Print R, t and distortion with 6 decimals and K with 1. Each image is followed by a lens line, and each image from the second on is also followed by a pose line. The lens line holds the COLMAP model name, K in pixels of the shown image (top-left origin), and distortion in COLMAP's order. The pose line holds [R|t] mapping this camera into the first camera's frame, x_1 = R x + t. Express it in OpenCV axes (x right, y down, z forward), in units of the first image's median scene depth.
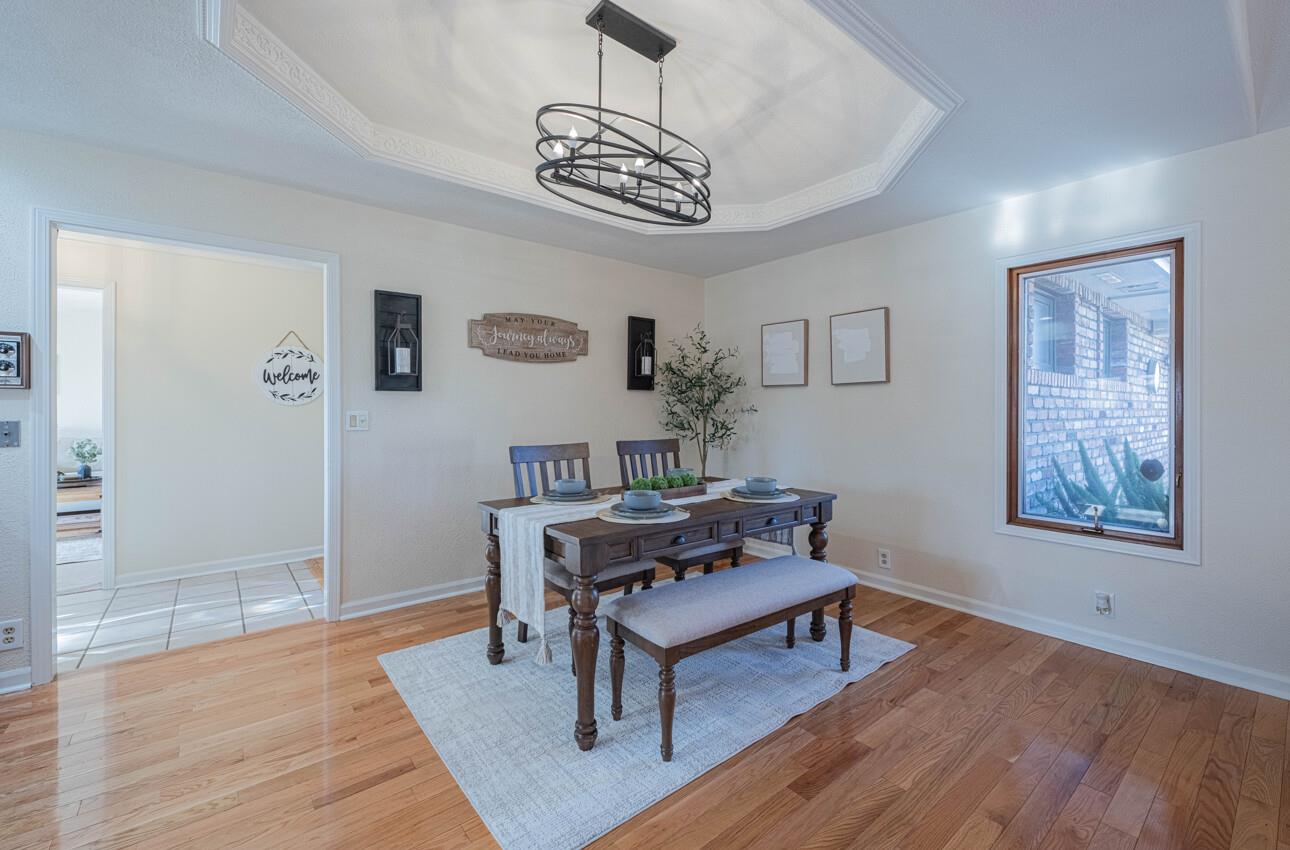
lens RADIAL K [[528.8, 0, 655.4], [0, 528.8, 409.2], [0, 0, 1]] dist [0.006192, -0.000123]
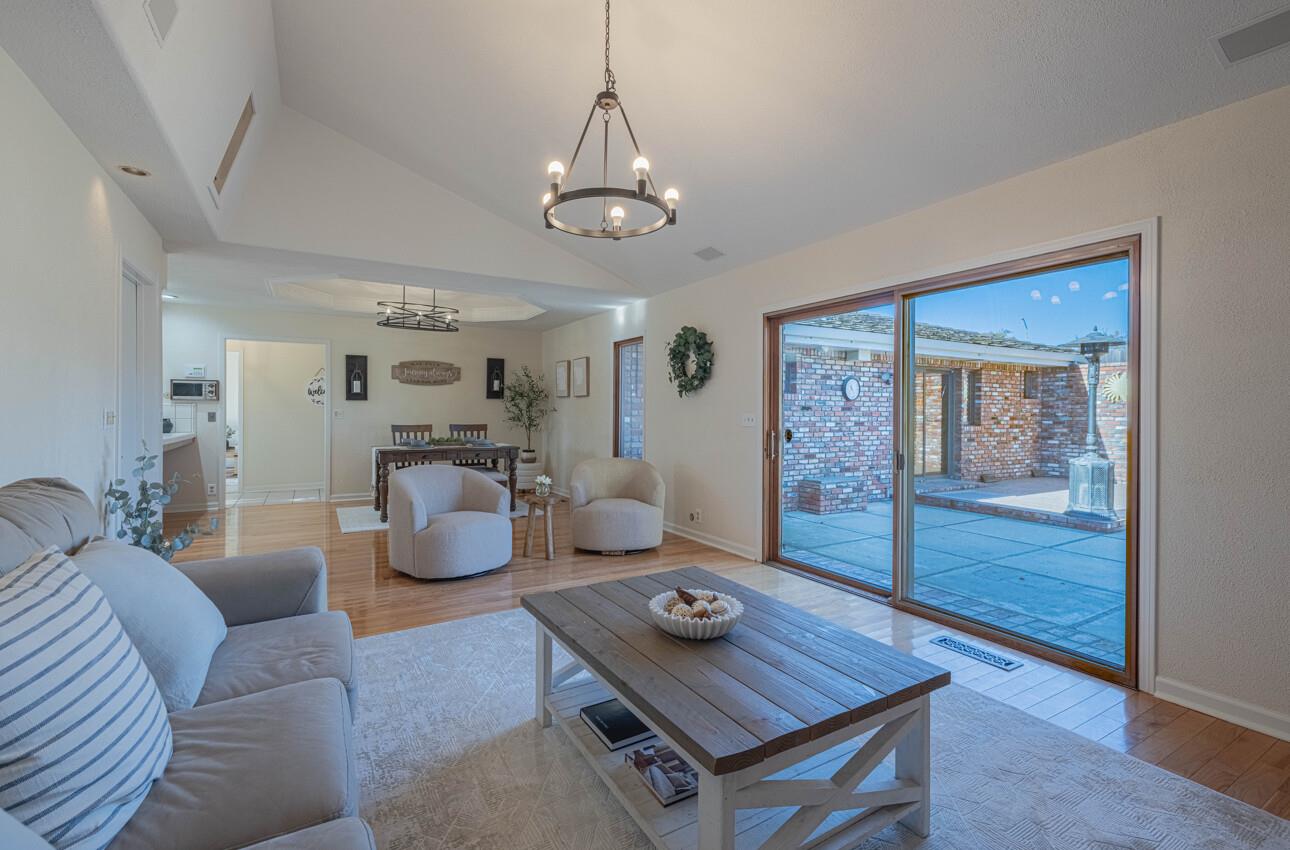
lens RADIAL K [[554.0, 0, 635.4], [0, 554.0, 411.9], [0, 0, 1]] dist [0.007669, -0.004463]
pose [[0.985644, 0.005086, -0.168761, 1.067430], [-0.004700, 0.999985, 0.002685, 0.002120], [0.168772, -0.001853, 0.985653, -1.092953]]
